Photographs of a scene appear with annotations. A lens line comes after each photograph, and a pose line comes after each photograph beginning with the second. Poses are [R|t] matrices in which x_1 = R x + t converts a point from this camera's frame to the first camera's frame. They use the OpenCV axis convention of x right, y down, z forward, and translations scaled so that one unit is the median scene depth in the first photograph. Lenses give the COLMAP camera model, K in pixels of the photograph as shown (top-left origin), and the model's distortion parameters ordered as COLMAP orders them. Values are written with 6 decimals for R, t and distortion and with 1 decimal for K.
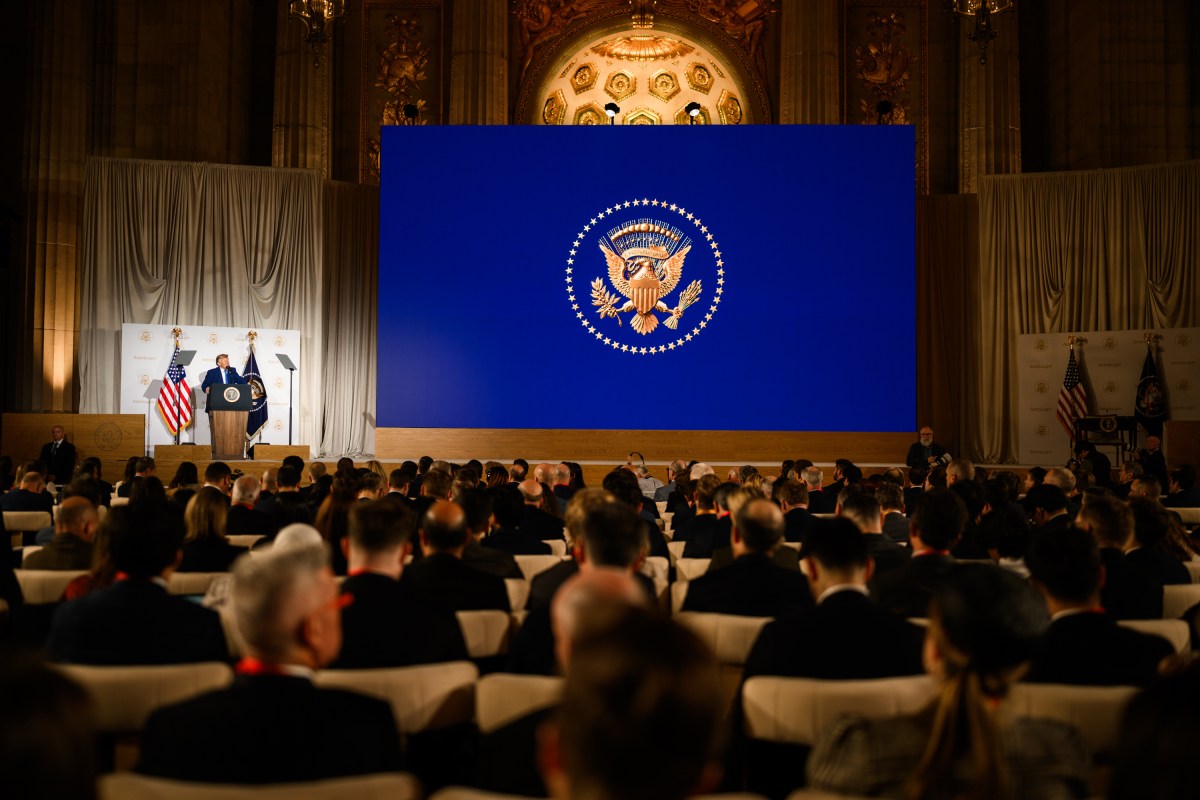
lens RADIAL K [[1133.8, 0, 600.0], [0, 1133.8, 400.0], [0, 0, 1]] dist [0.006213, -0.013844]
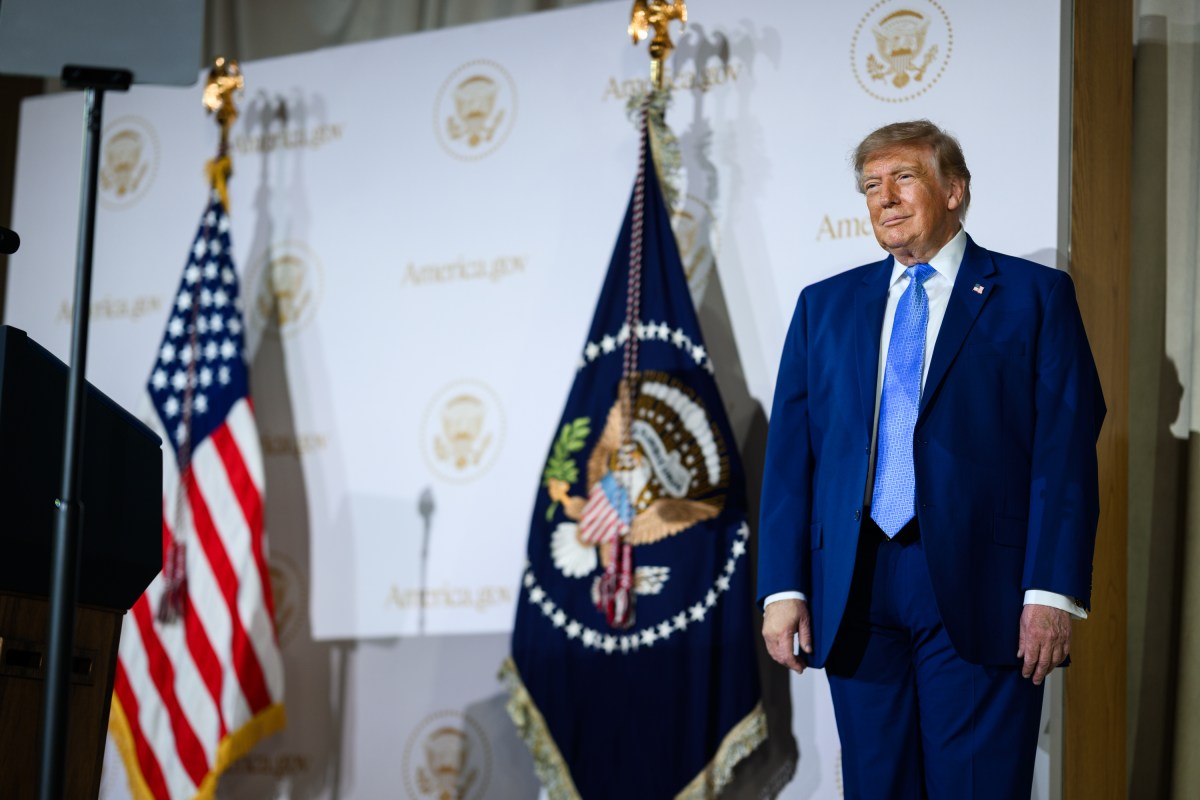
lens RADIAL K [[2836.8, 0, 600.0], [0, 2836.8, 400.0], [0, 0, 1]] dist [0.001093, 0.265287]
pose [[0.555349, -0.120291, -0.822872, -0.061709], [-0.002737, 0.989213, -0.146456, 0.025670], [0.831613, 0.083586, 0.549029, 0.782389]]
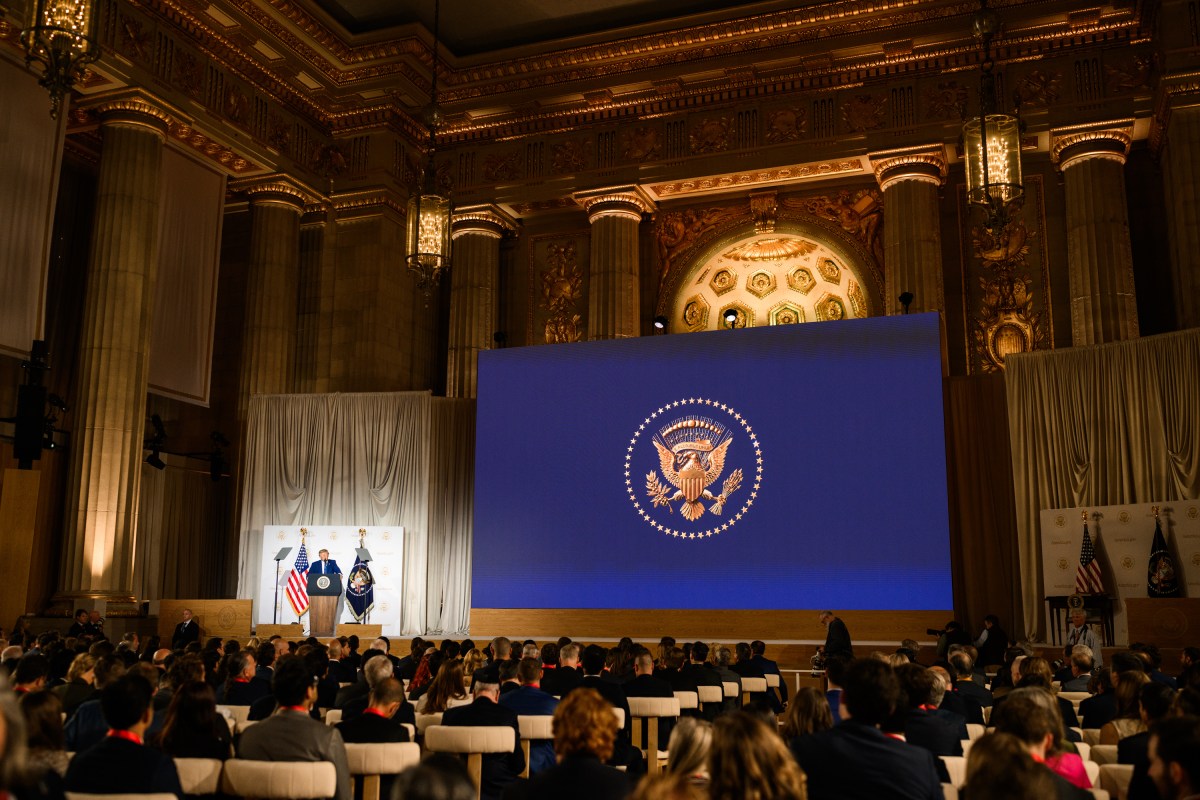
lens RADIAL K [[1159.7, 0, 600.0], [0, 1159.7, 400.0], [0, 0, 1]] dist [0.007103, -0.000613]
pose [[0.945273, -0.063042, -0.320133, 0.319294], [0.013694, 0.987958, -0.154117, -0.001695], [0.325993, 0.141299, 0.934753, -0.090362]]
